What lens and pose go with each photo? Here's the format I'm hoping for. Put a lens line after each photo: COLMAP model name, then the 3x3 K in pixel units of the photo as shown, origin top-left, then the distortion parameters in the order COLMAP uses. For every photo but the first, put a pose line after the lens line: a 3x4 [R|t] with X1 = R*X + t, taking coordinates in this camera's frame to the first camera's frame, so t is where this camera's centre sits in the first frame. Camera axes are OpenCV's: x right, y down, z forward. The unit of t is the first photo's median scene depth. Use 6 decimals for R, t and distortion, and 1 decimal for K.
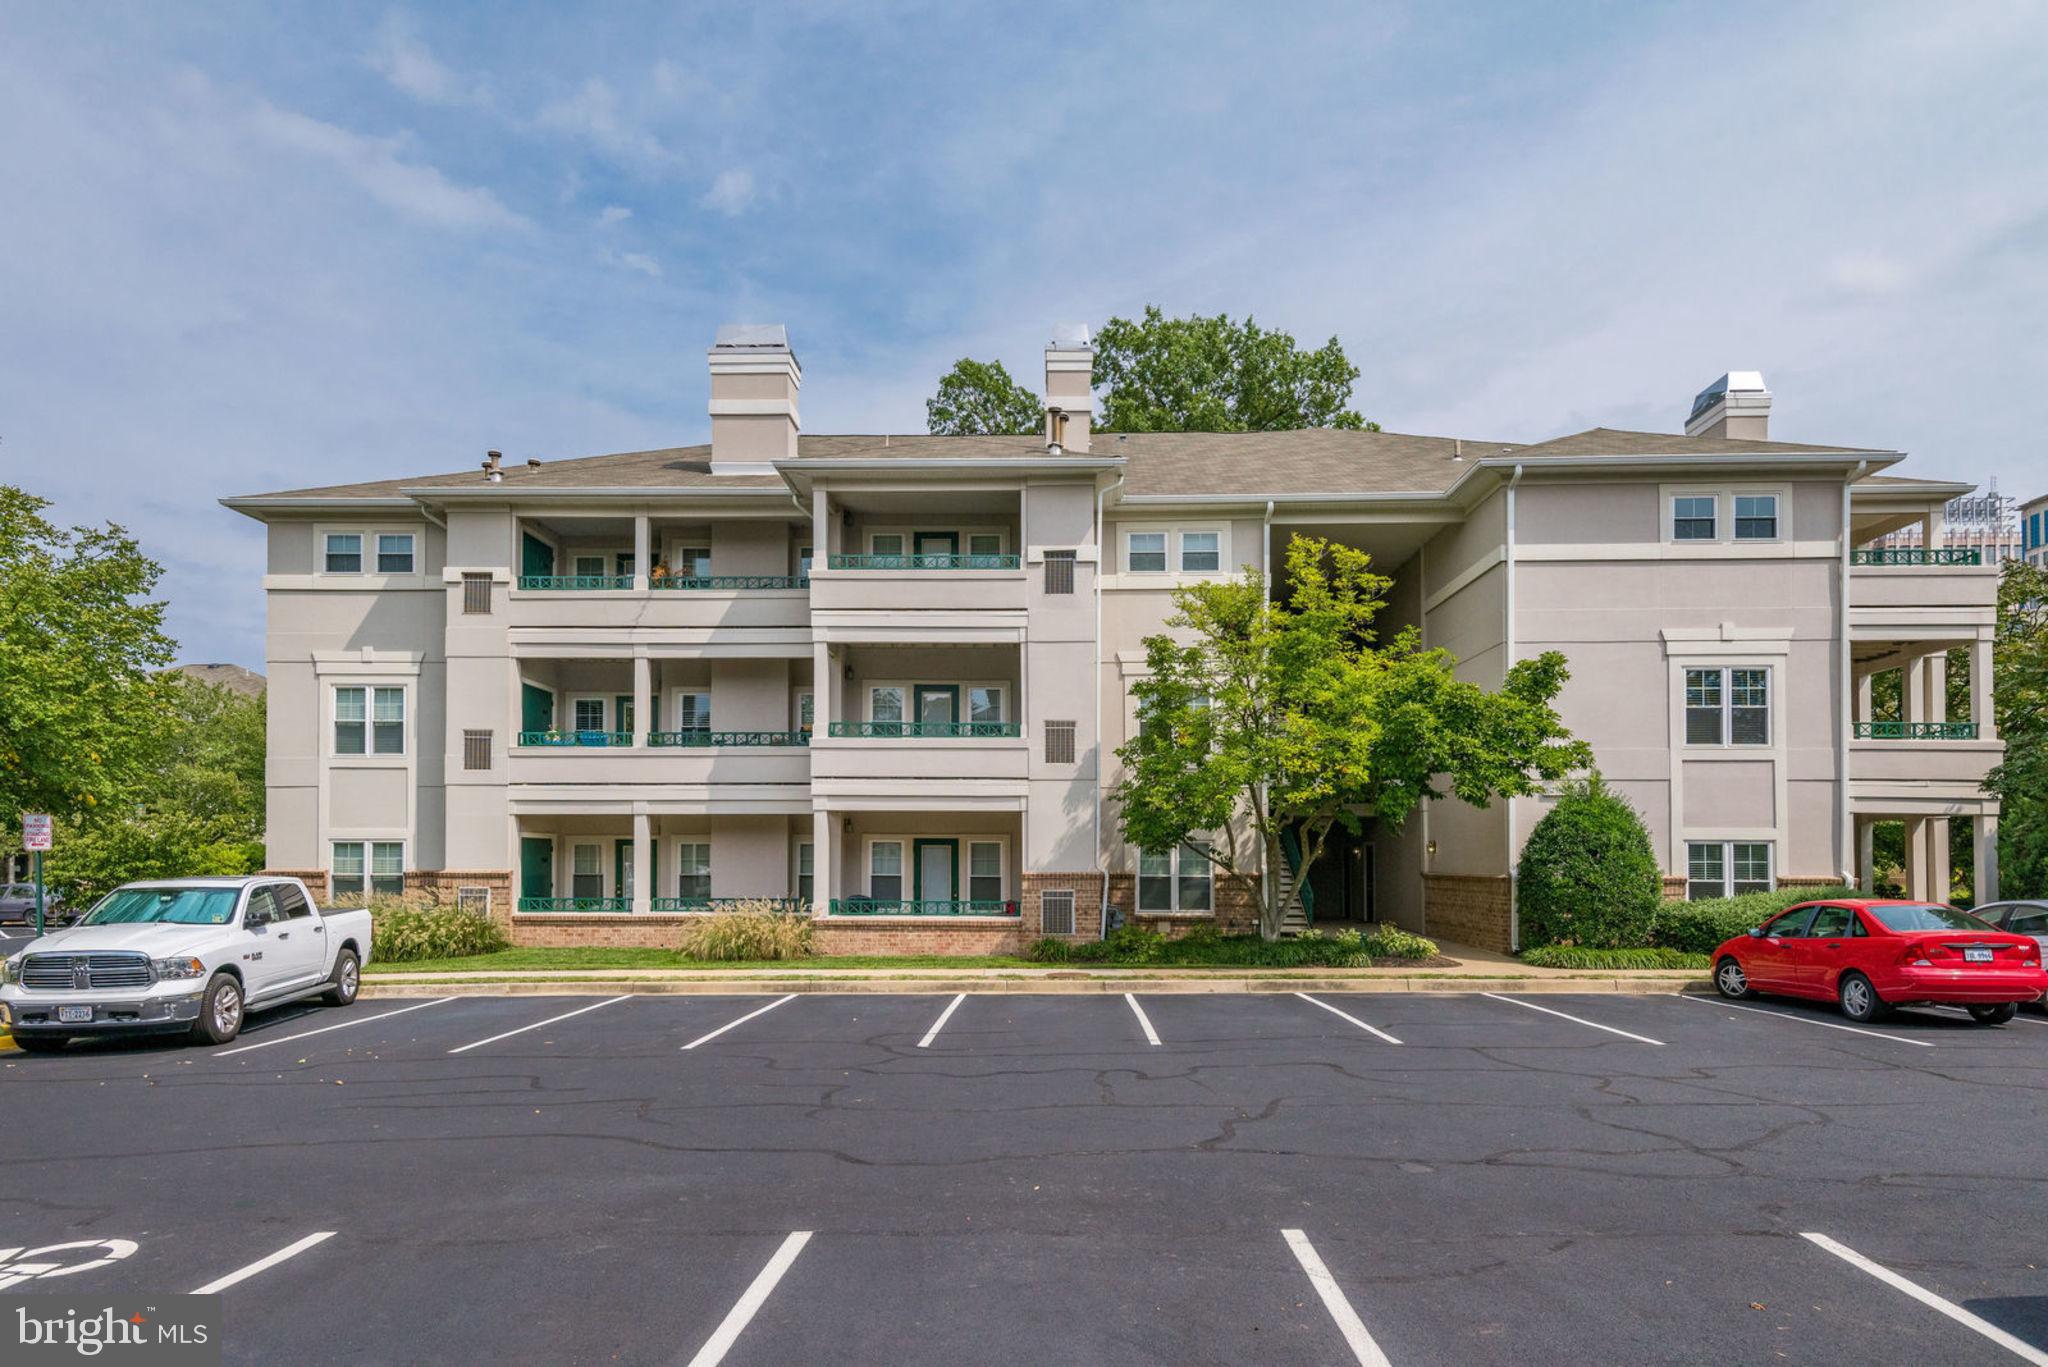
lens RADIAL K [[1176.0, 0, 1033.3], [0, 1176.0, 688.6], [0, 0, 1]] dist [-0.004490, 0.002519]
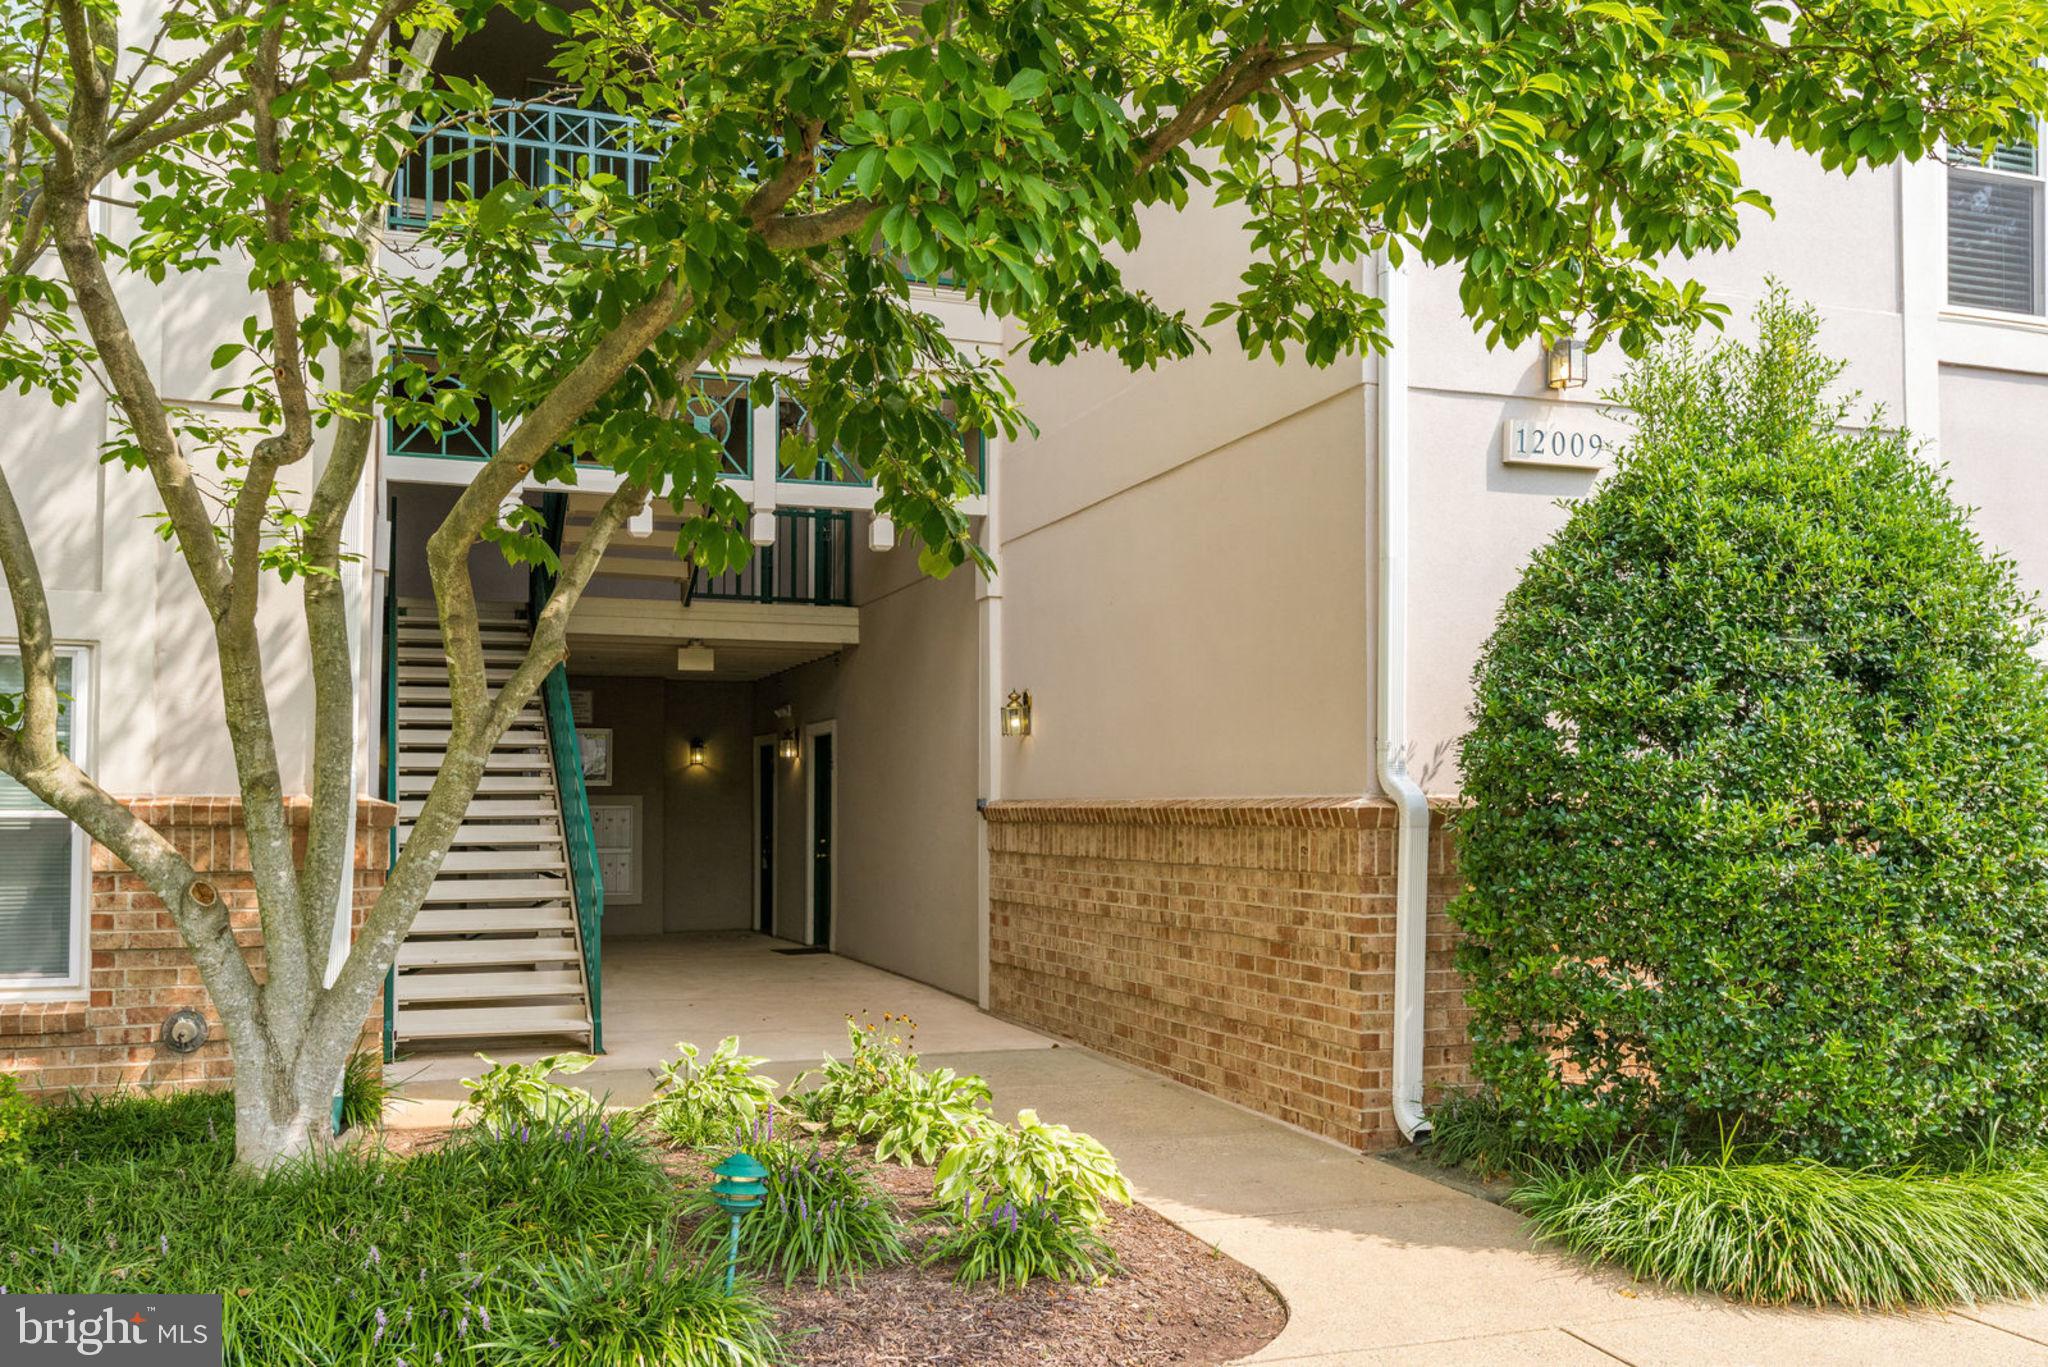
lens RADIAL K [[1743.0, 0, 1024.0], [0, 1743.0, 683.5], [0, 0, 1]] dist [0.007194, 0.006462]
pose [[0.929328, 0.022246, 0.368583, 0.212469], [-0.049061, 0.996773, 0.063540, 0.117442], [-0.365980, -0.077133, 0.927421, 0.706385]]
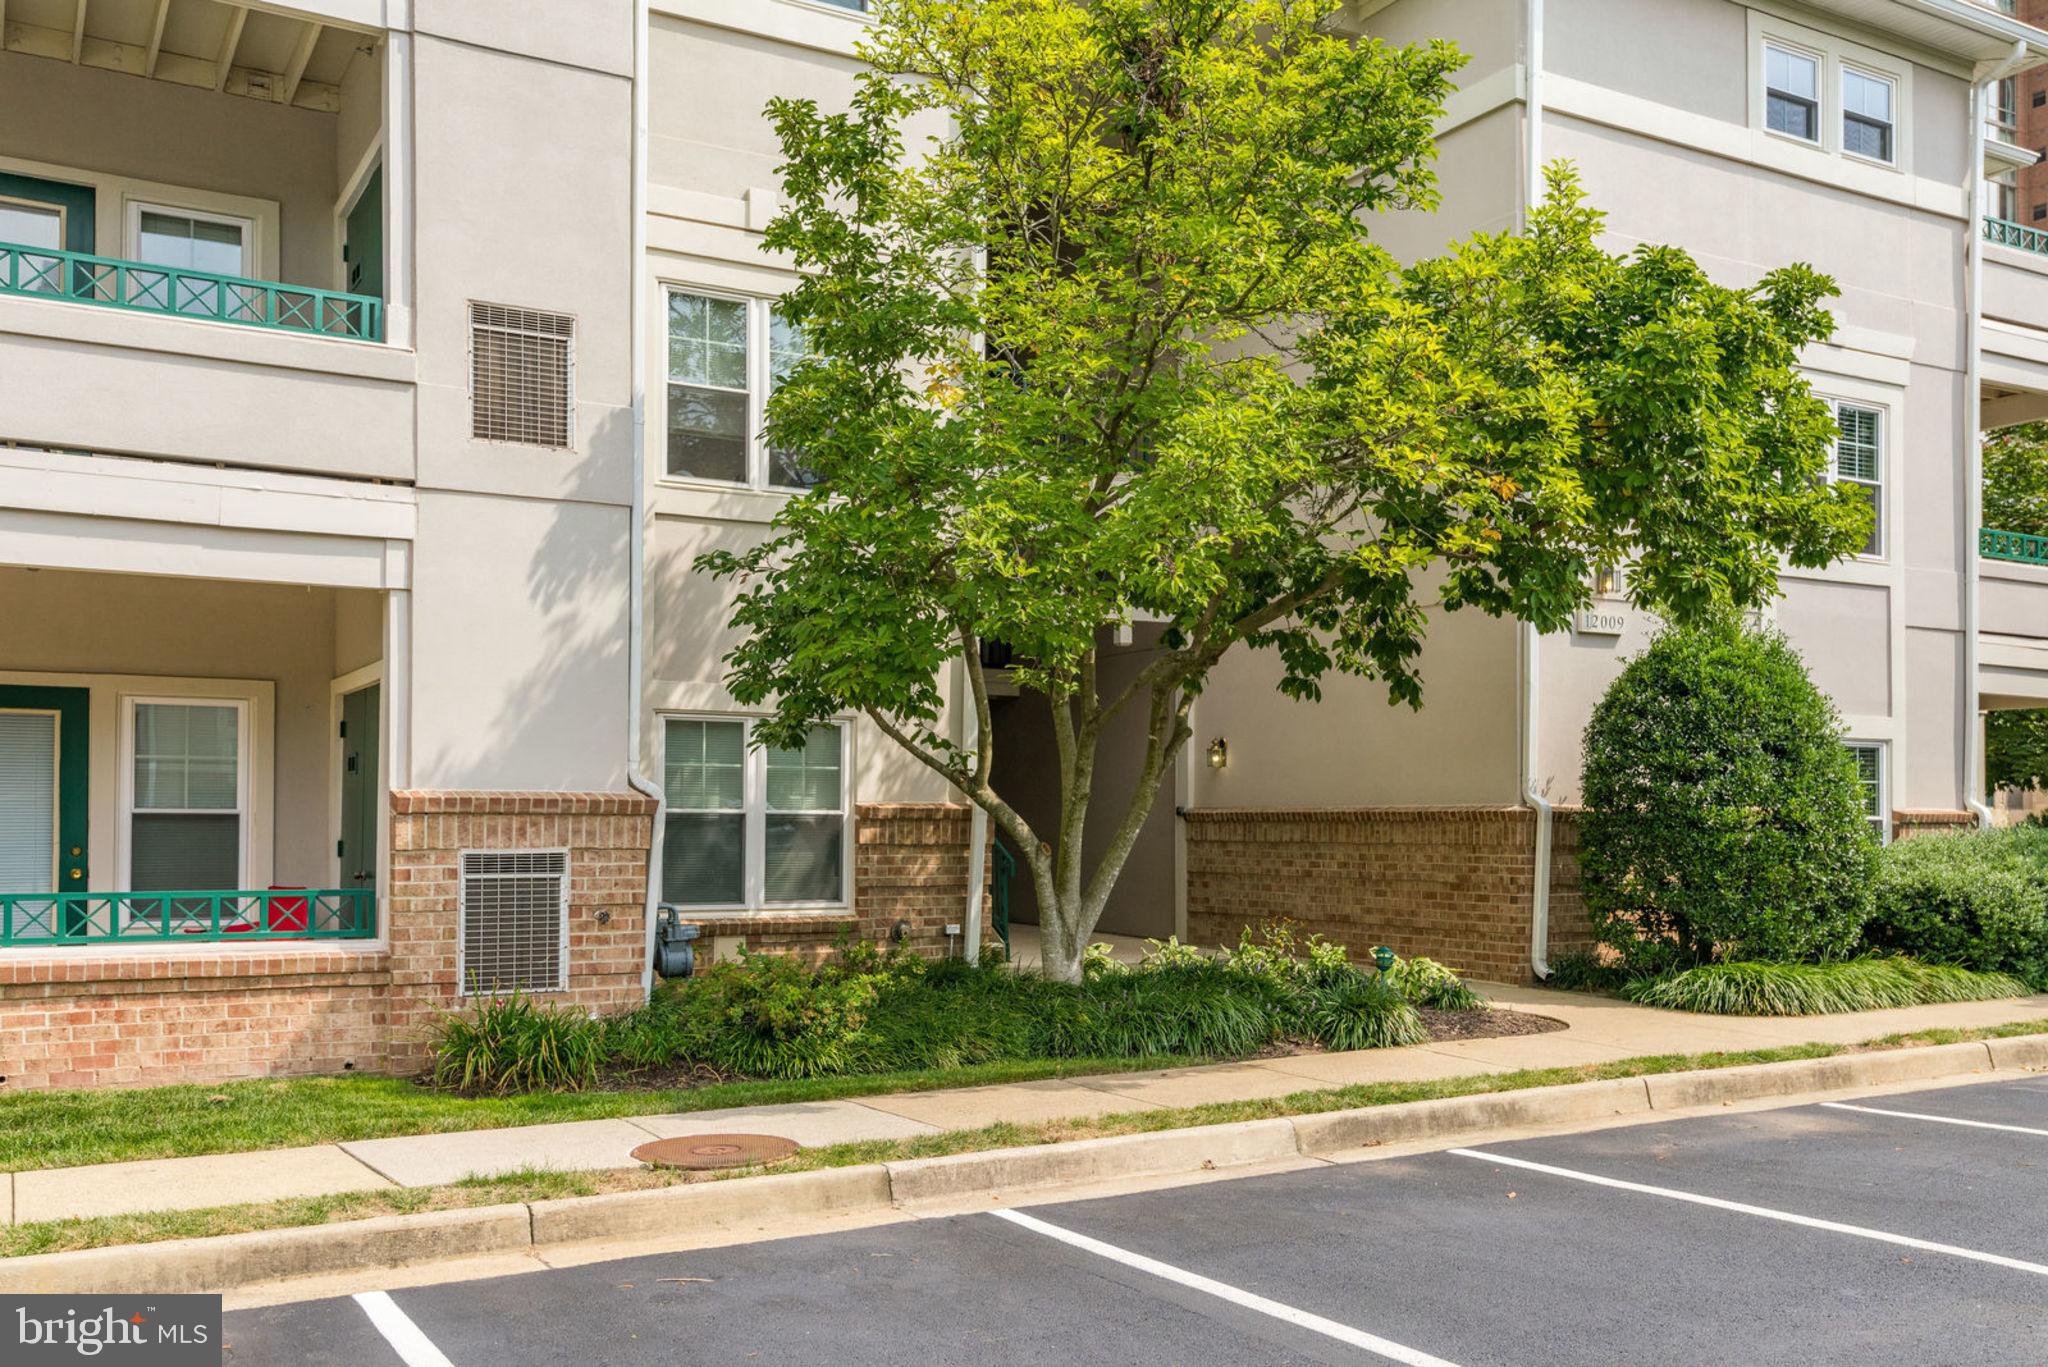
lens RADIAL K [[1837.2, 0, 1024.0], [0, 1837.2, 683.5], [0, 0, 1]] dist [-0.002190, 0.004469]
pose [[0.854224, 0.036367, 0.518632, -0.111394], [-0.072699, 0.996105, 0.049894, 0.091480], [-0.514798, -0.080325, 0.853540, 0.507779]]
